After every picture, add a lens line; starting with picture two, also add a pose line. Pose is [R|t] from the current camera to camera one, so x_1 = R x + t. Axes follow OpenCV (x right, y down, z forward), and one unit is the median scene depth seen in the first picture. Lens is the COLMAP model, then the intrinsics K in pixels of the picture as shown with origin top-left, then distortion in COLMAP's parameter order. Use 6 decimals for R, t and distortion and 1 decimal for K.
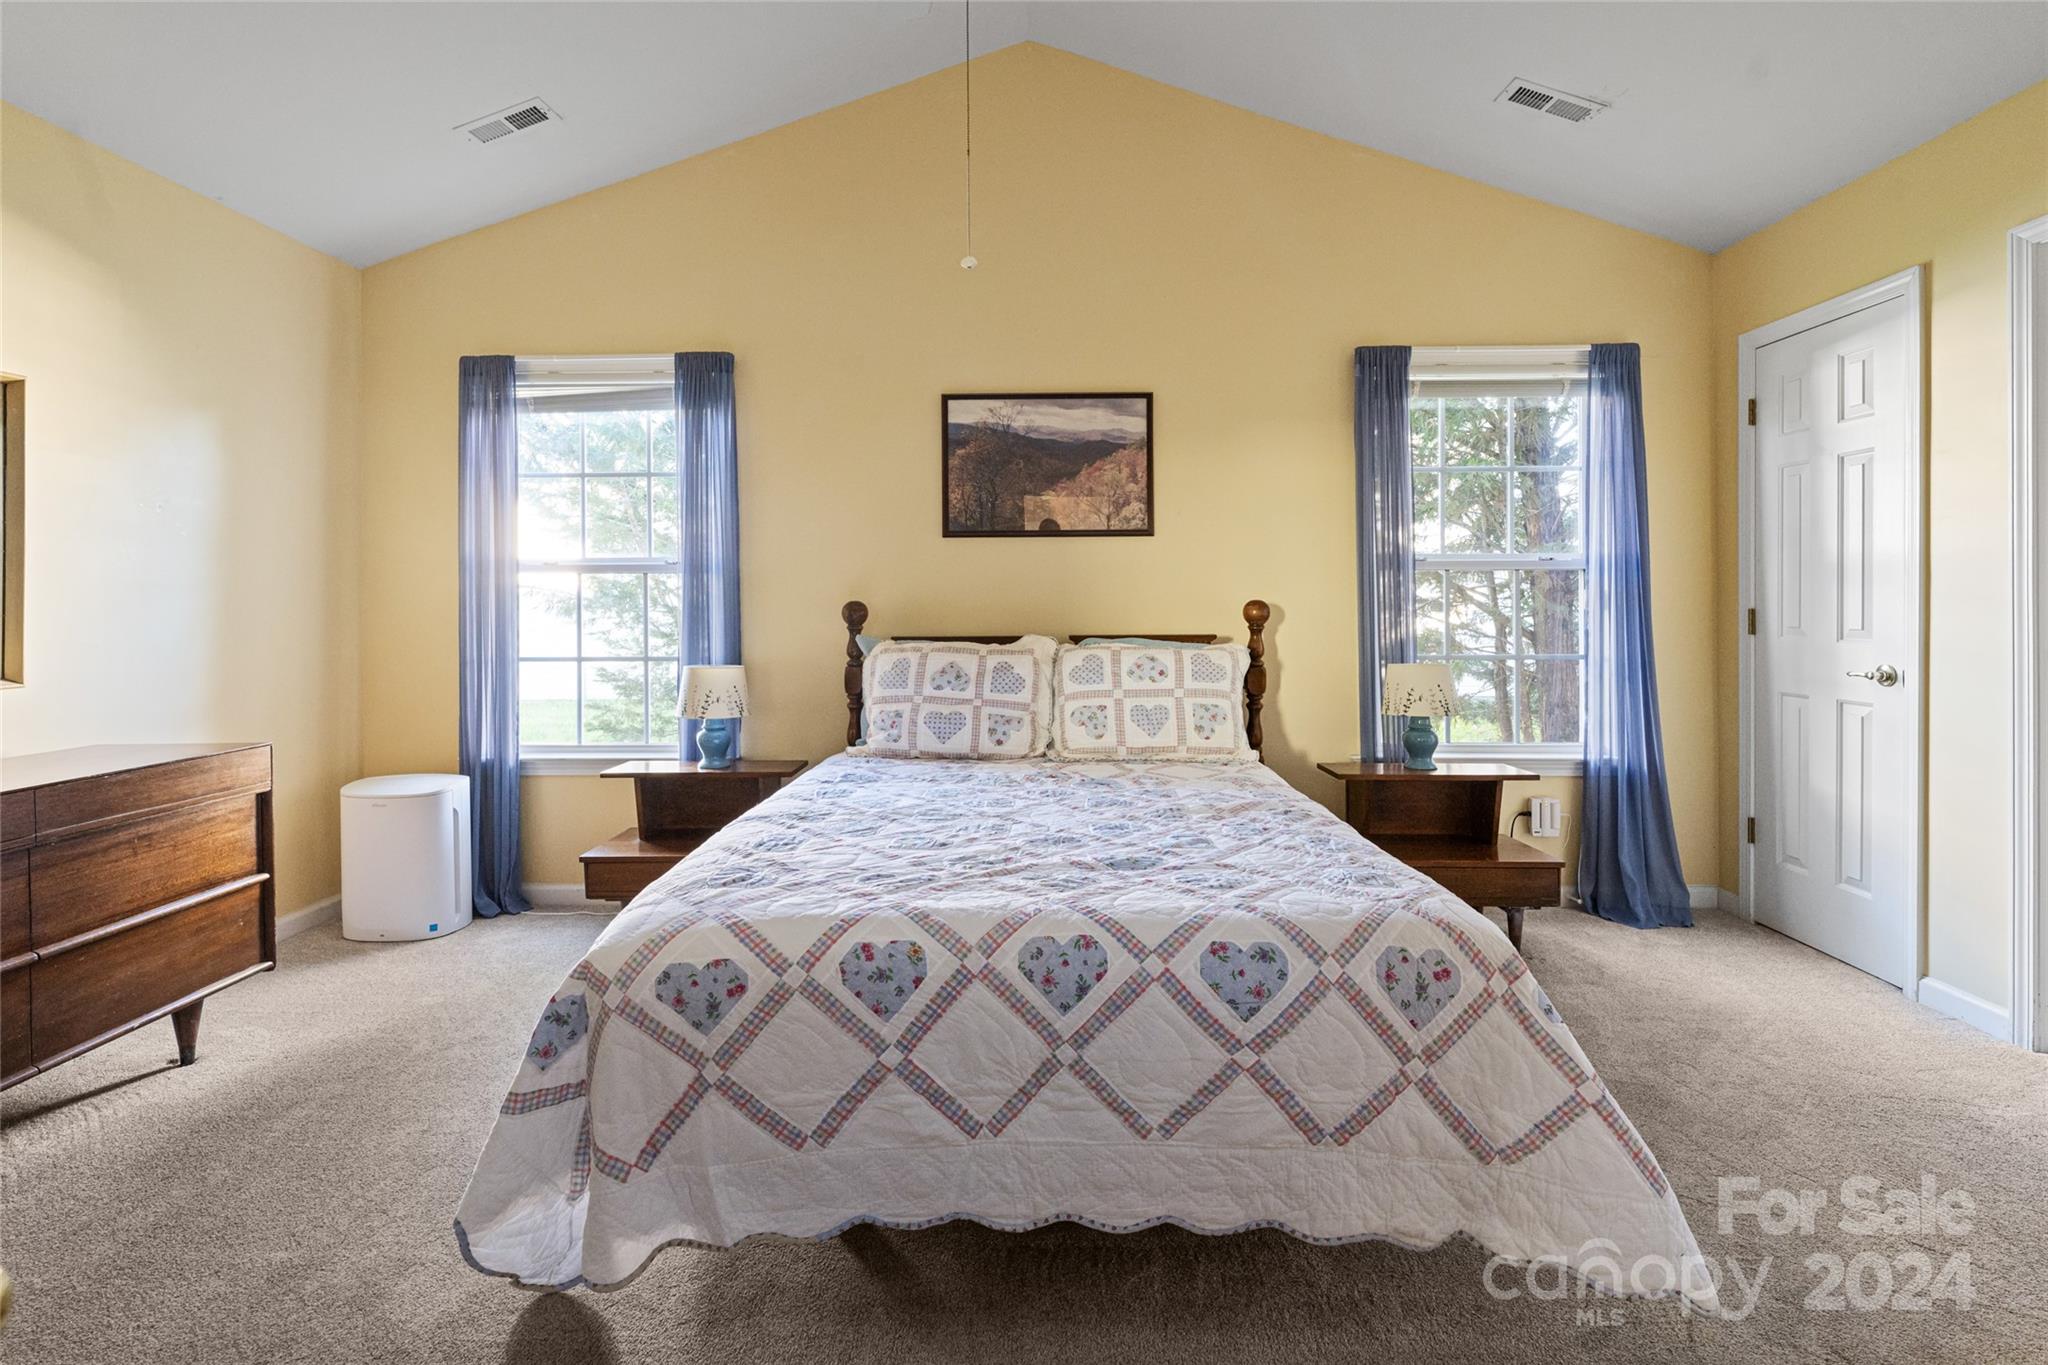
lens RADIAL K [[961.3, 0, 1023.6], [0, 961.3, 616.6], [0, 0, 1]] dist [-0.000111, 0.000146]
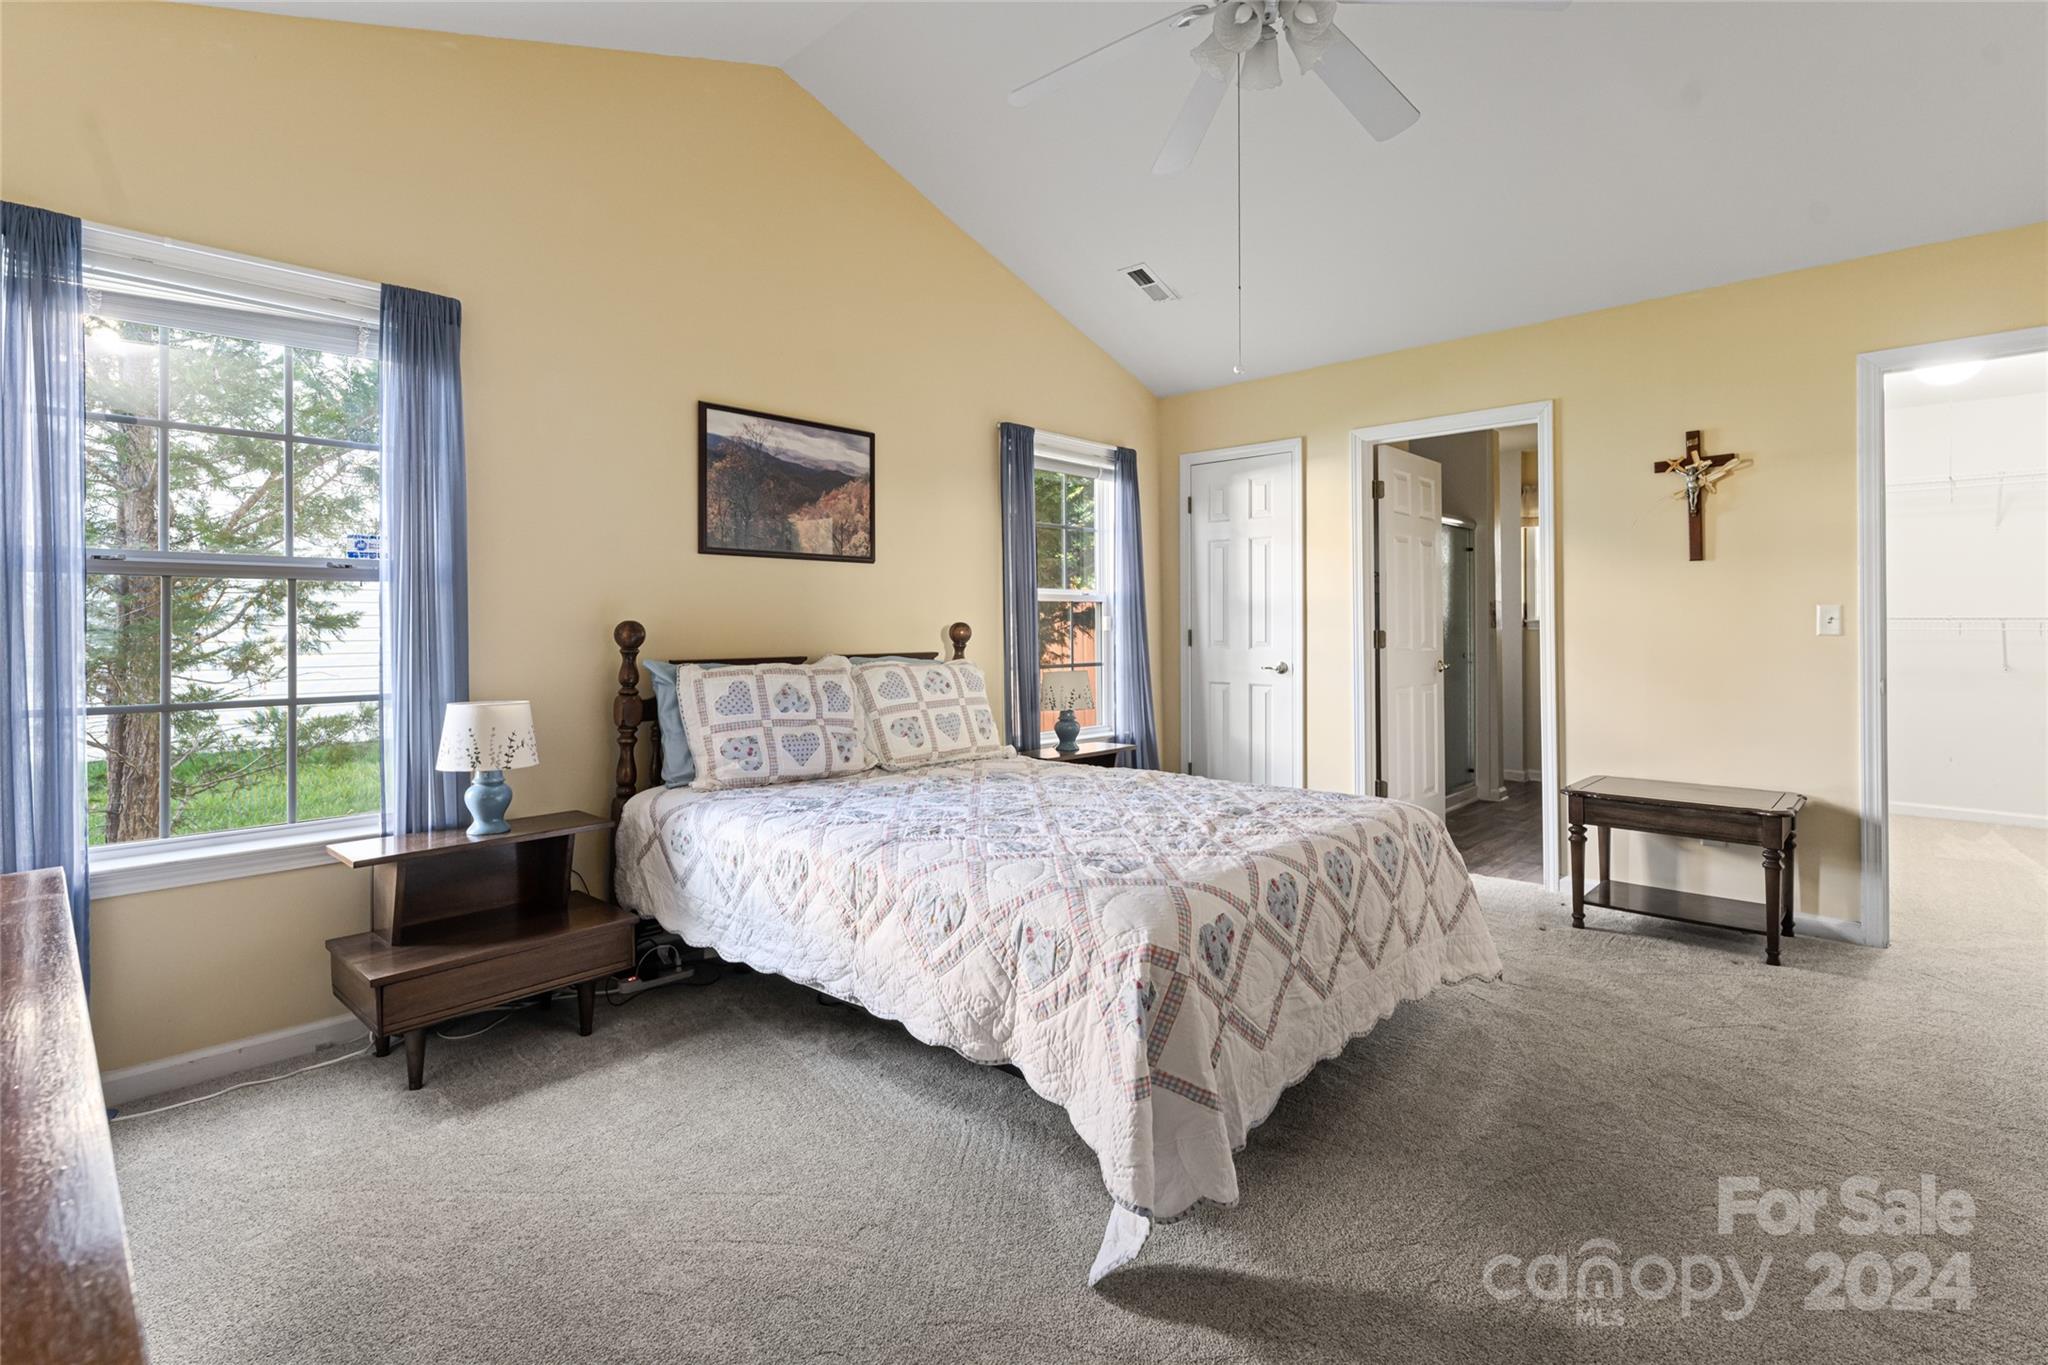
lens RADIAL K [[944.7, 0, 1019.4], [0, 944.7, 624.9], [0, 0, 1]] dist [-0.001875, -0.000162]
pose [[0.680609, 0.004027, 0.732636, -0.566065], [0.007803, 0.999888, -0.012744, 0.001423], [-0.732605, 0.014391, 0.680501, 0.152905]]
